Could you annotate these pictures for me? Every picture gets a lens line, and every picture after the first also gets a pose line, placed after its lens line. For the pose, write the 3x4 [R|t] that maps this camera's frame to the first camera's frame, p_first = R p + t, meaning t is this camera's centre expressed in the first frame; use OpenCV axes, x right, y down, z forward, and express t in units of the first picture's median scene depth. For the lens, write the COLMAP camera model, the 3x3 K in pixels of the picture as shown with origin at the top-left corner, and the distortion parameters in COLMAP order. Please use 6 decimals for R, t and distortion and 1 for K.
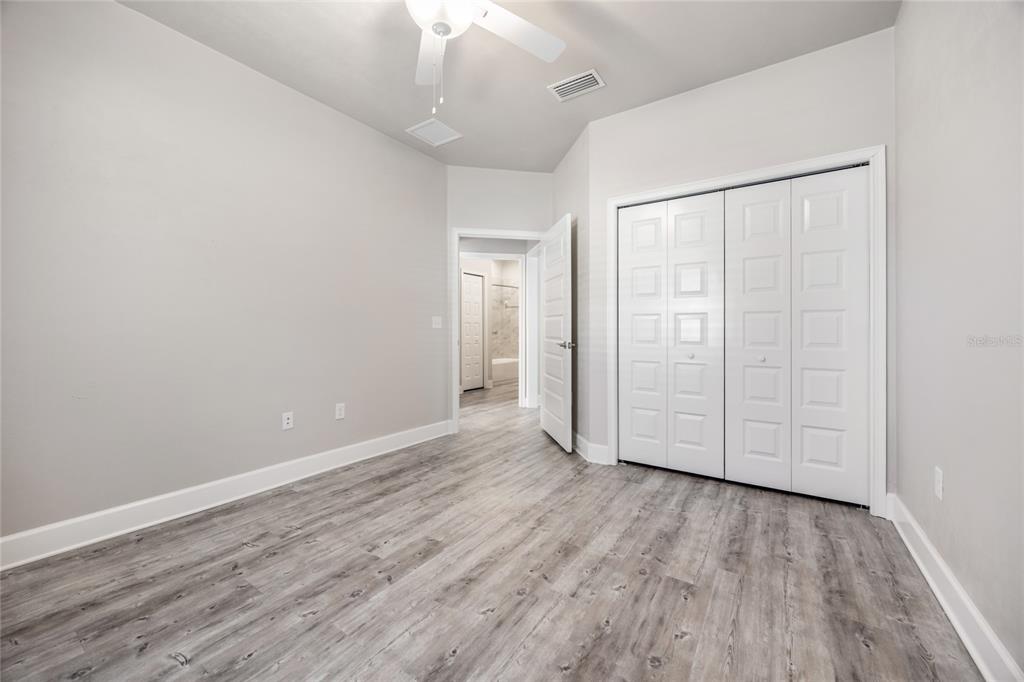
lens RADIAL K [[390.3, 0, 514.9], [0, 390.3, 334.8], [0, 0, 1]] dist [-0.002997, -0.000181]
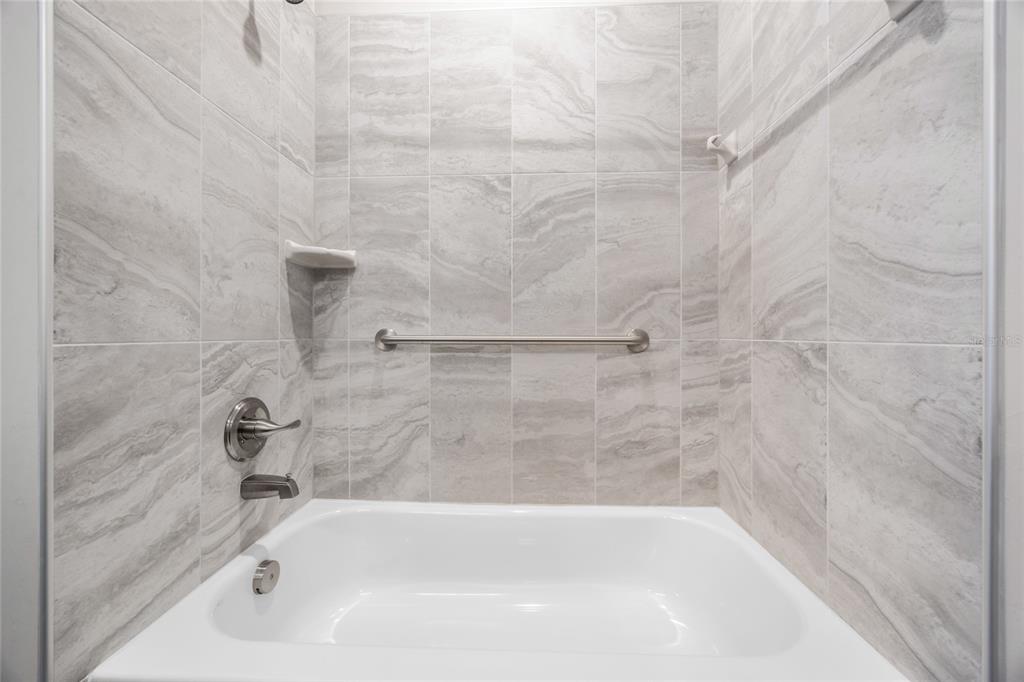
lens RADIAL K [[390.3, 0, 506.5], [0, 390.3, 335.1], [0, 0, 1]] dist [-0.002997, -0.000181]
pose [[0.526349, 0.002060, -0.850266, 0.058819], [-0.004705, 0.999989, -0.000489, -0.008526], [0.850255, 0.004258, 0.526353, 0.860287]]
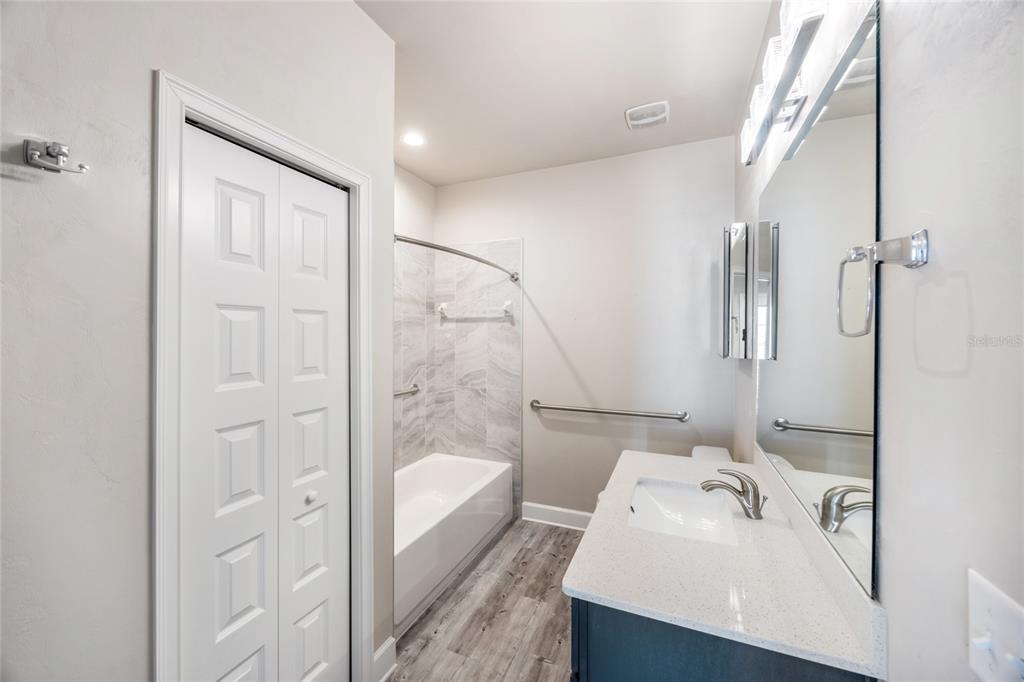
lens RADIAL K [[390.3, 0, 519.1], [0, 390.3, 335.6], [0, 0, 1]] dist [-0.002997, -0.000181]
pose [[0.978859, 0.003159, 0.204513, -0.027364], [-0.002676, 0.999993, -0.002635, -0.055063], [-0.204519, 0.002032, 0.978860, 0.619947]]
